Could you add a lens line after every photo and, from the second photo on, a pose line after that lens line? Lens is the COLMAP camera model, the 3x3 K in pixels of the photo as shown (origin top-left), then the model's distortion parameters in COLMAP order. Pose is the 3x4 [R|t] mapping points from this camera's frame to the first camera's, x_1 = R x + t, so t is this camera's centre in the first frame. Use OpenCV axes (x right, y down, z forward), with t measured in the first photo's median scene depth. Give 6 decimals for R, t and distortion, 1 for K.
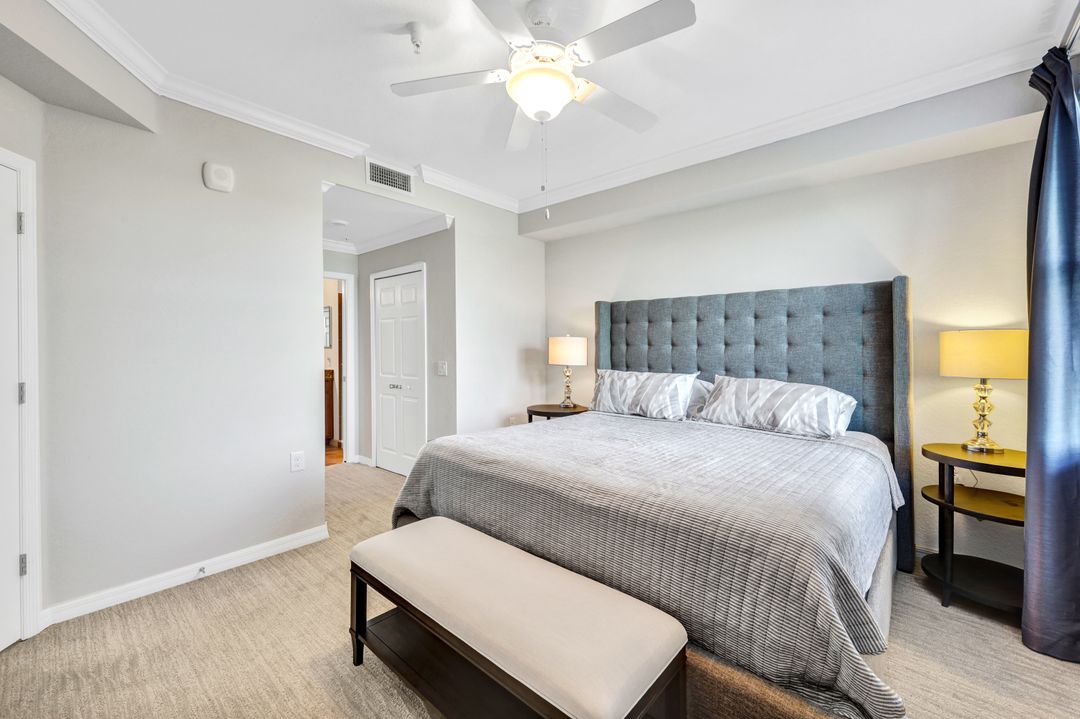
lens RADIAL K [[446.5, 0, 536.3], [0, 446.5, 352.5], [0, 0, 1]] dist [0.001971, -0.000547]
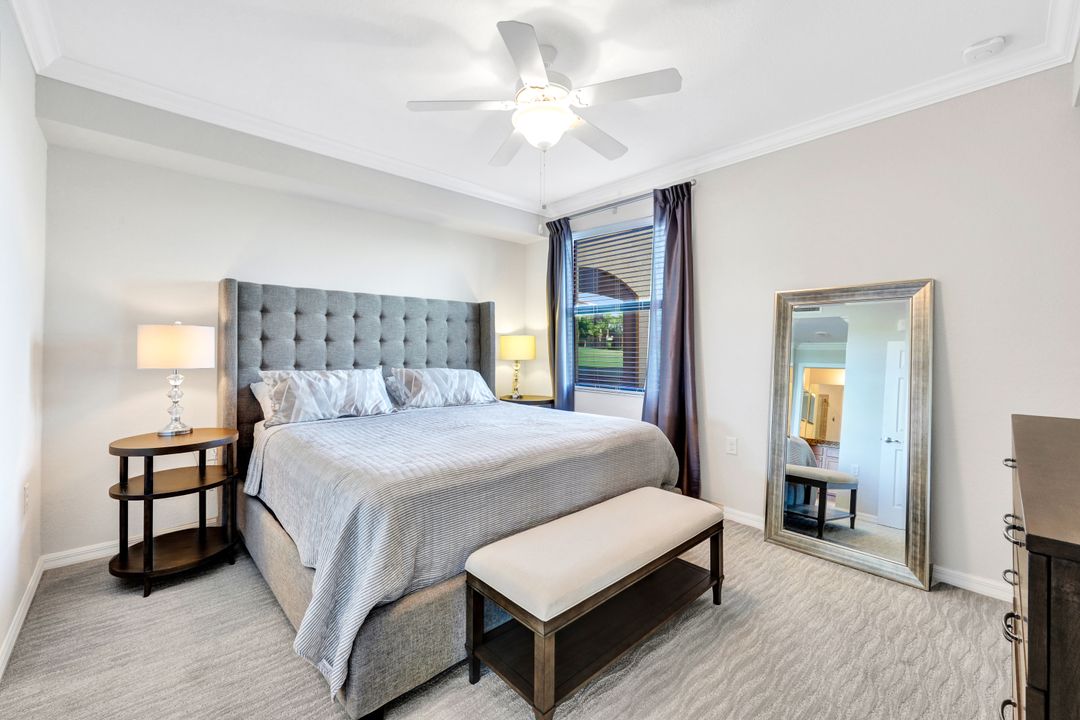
lens RADIAL K [[446.5, 0, 536.9], [0, 446.5, 352.9], [0, 0, 1]] dist [0.001971, -0.000547]
pose [[0.080045, -0.018972, 0.996611, -0.682622], [0.001762, 0.999820, 0.018891, -0.008374], [-0.996790, 0.000244, 0.080064, 0.549371]]
